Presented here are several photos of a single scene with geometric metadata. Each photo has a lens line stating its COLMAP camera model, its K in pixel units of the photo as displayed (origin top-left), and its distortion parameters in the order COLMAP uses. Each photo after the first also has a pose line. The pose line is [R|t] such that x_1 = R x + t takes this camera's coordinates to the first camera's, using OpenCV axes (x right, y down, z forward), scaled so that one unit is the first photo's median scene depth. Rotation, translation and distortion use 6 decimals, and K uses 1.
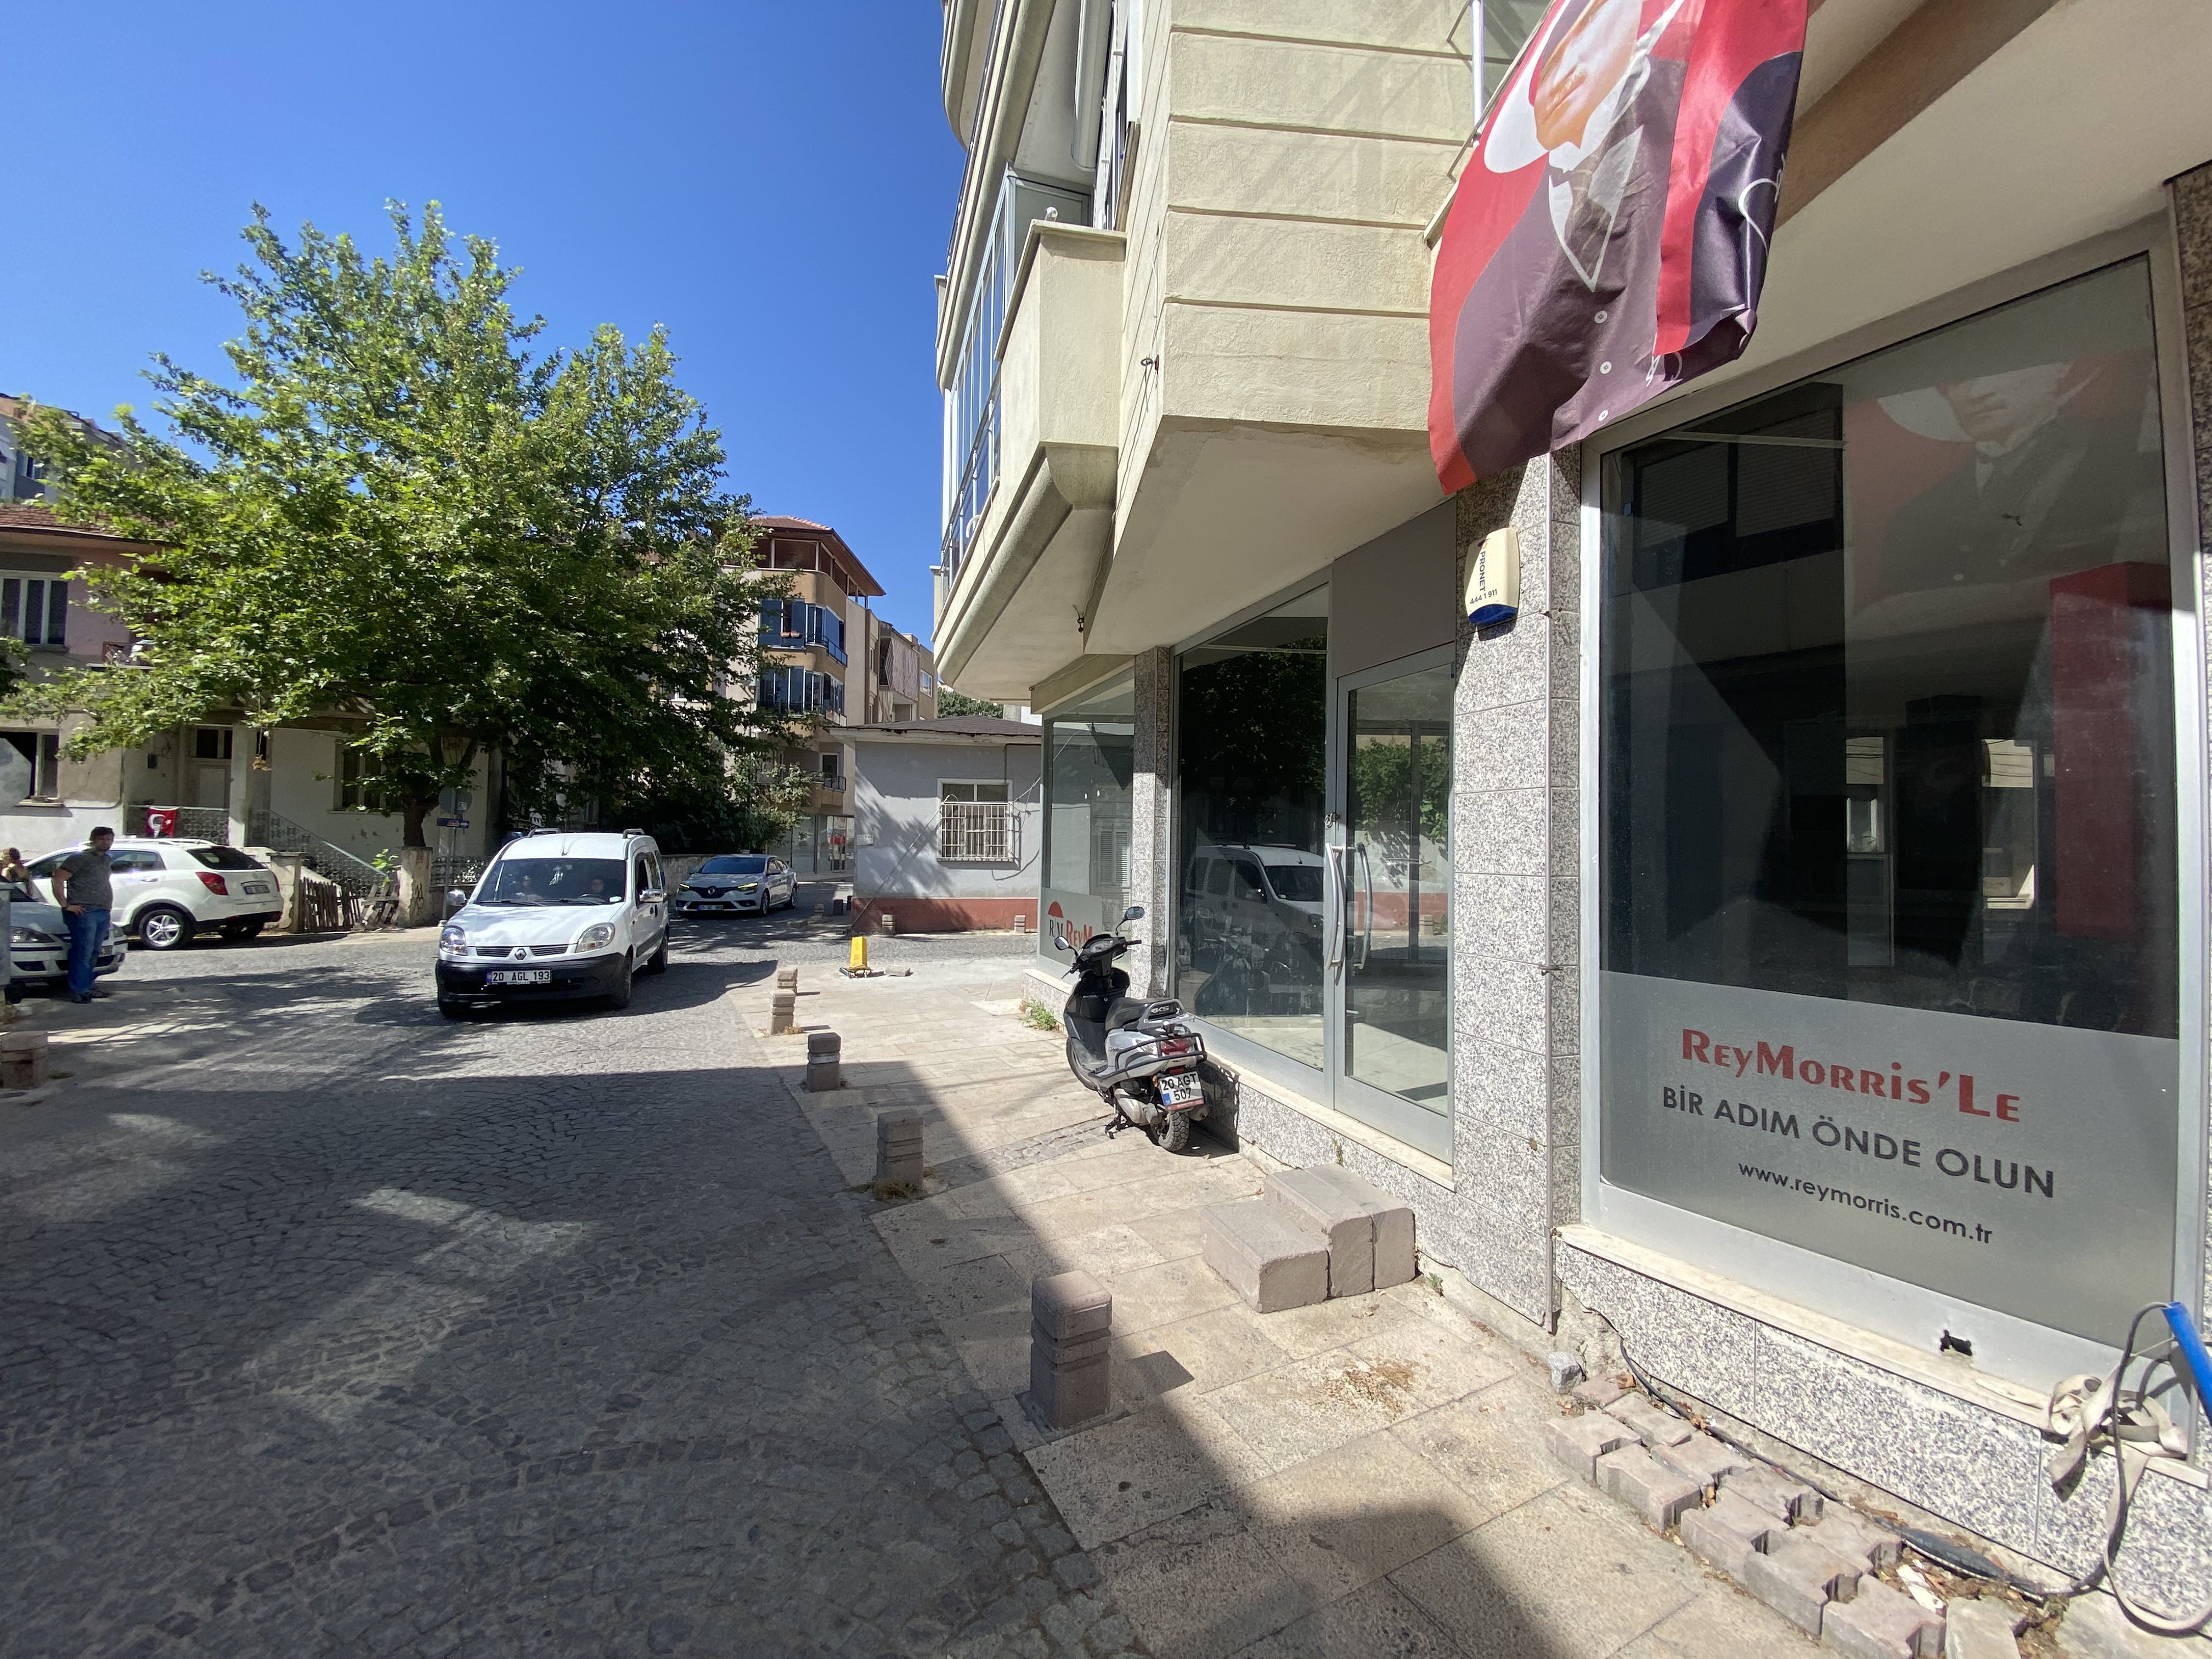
lens RADIAL K [[892.6, 0, 1124.2], [0, 892.6, 841.2], [0, 0, 1]] dist [-0.018038, -0.003773]
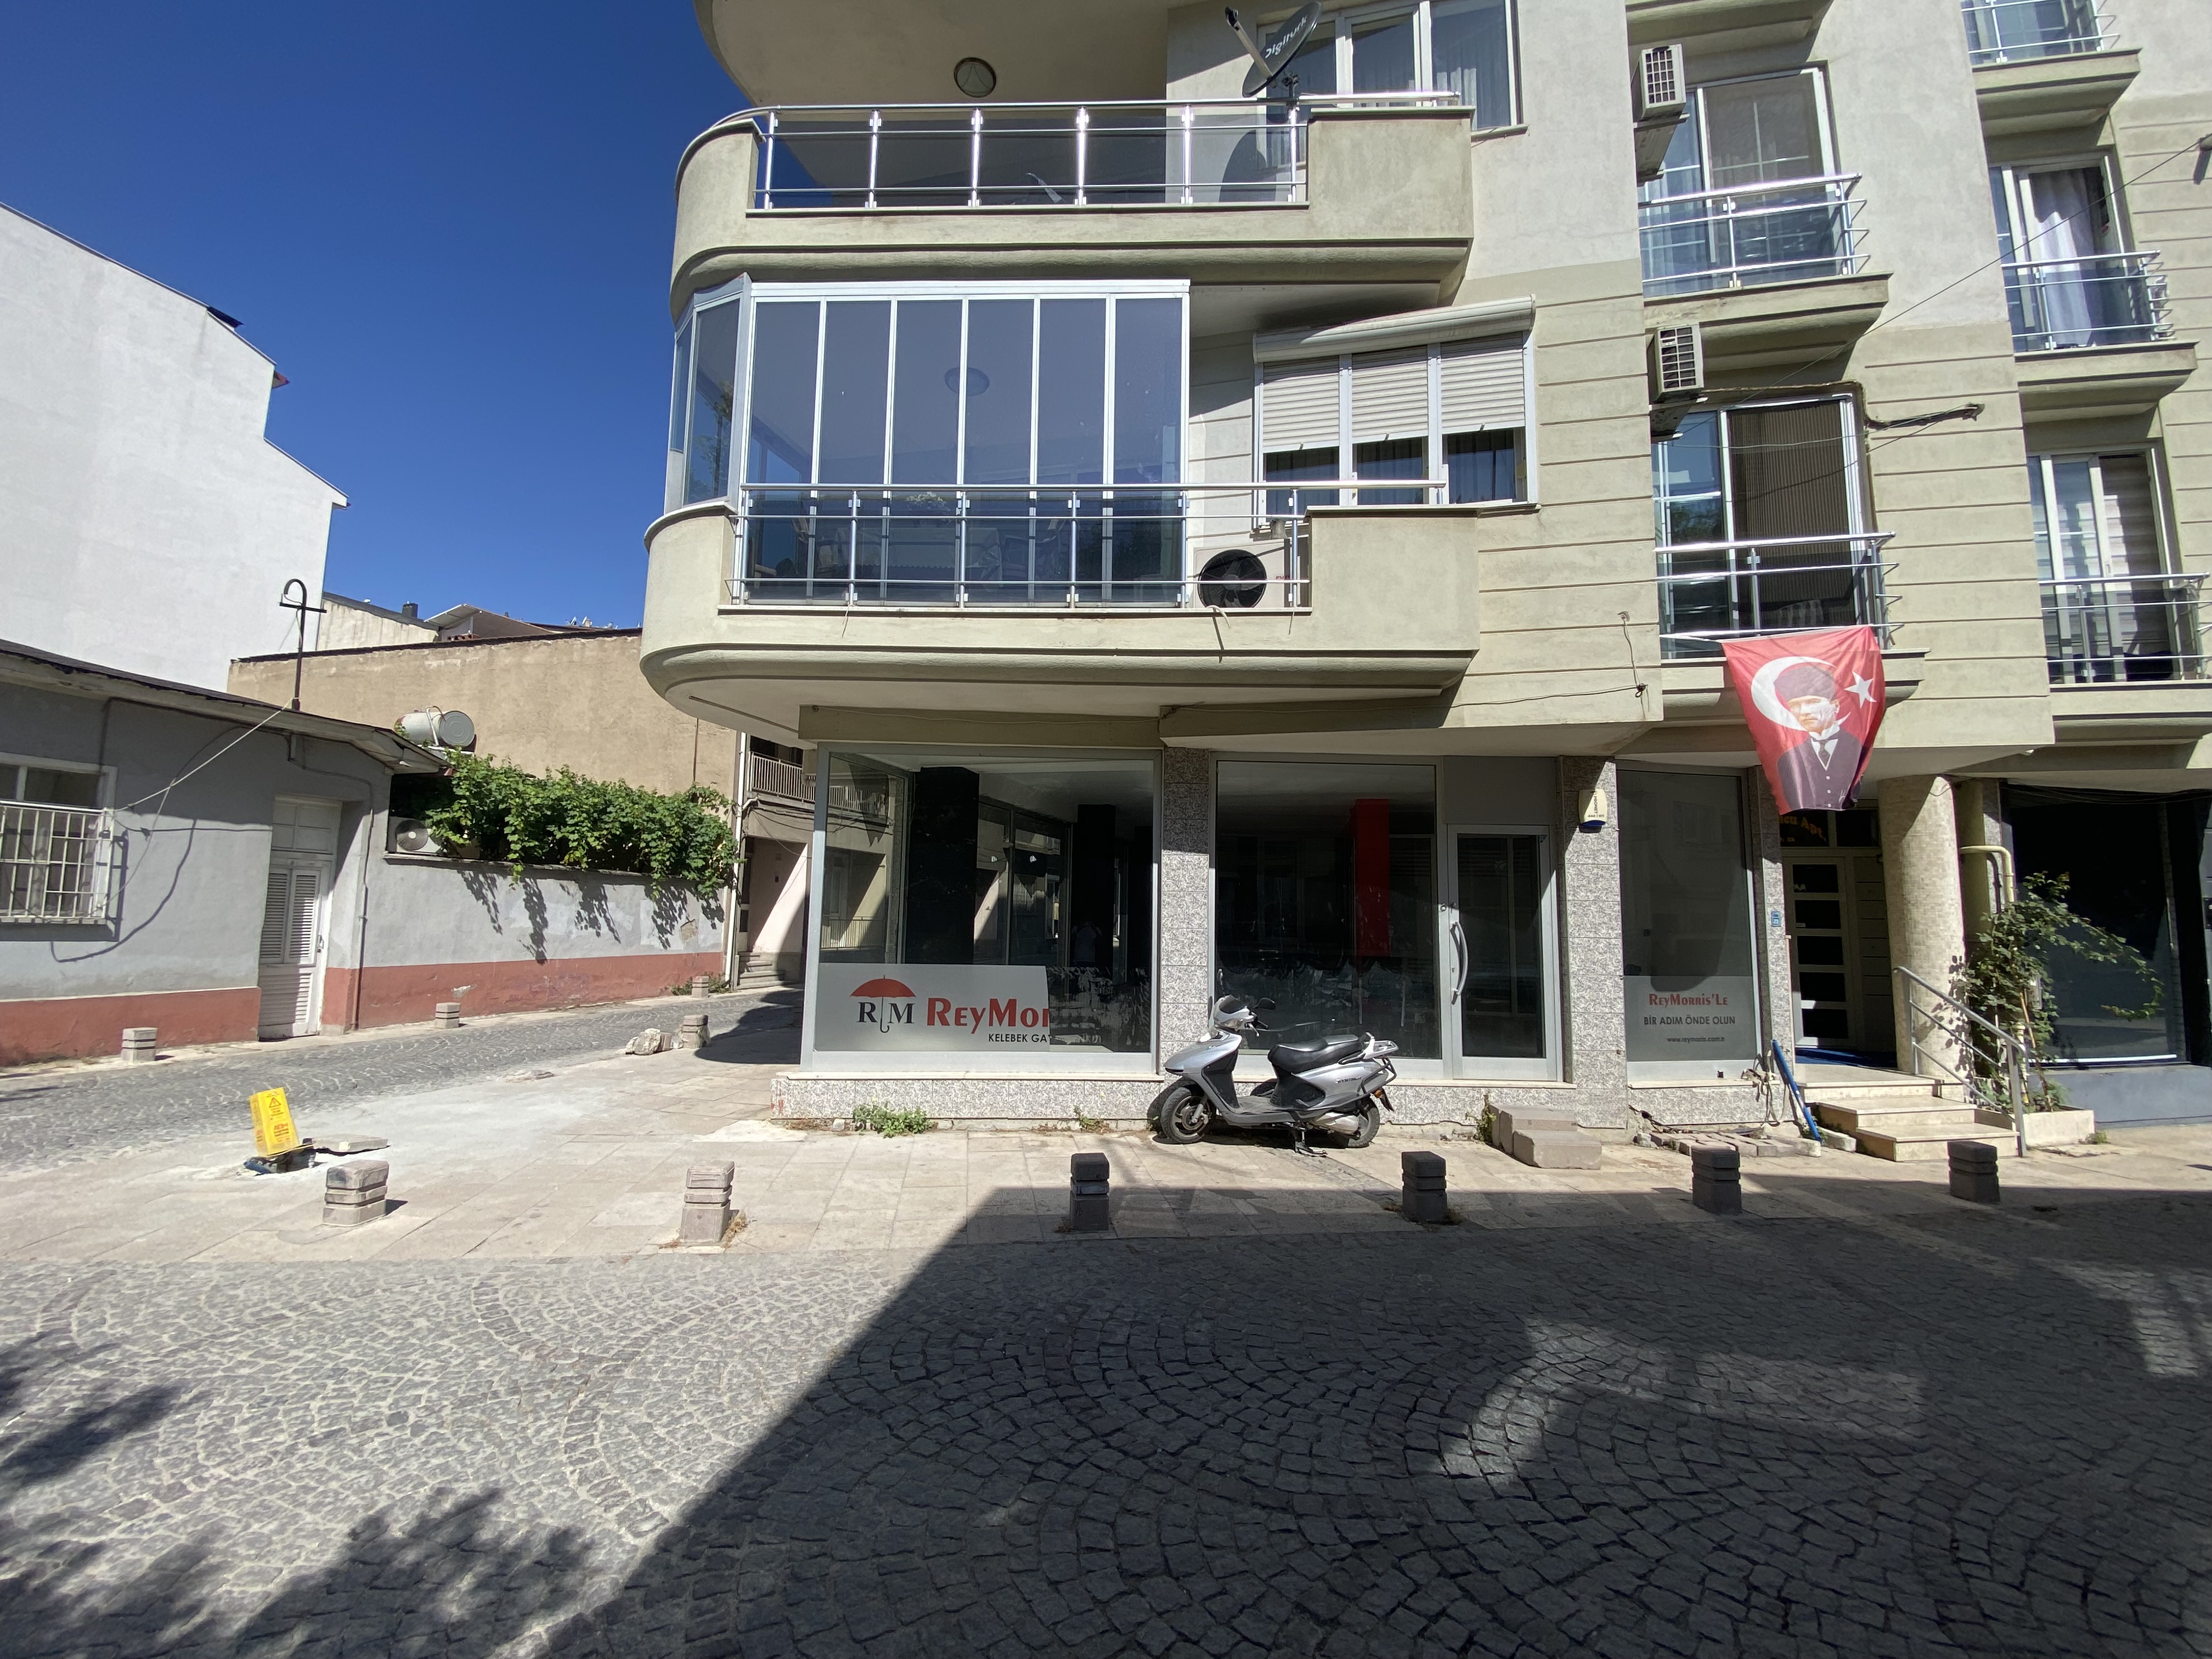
lens RADIAL K [[892.6, 0, 1104.1], [0, 892.6, 830.0], [0, 0, 1]] dist [-0.018038, -0.003773]
pose [[0.350110, 0.088605, 0.932509, -1.724913], [-0.025161, 0.996047, -0.085195, -0.009572], [-0.936371, 0.006365, 0.350955, 1.103391]]
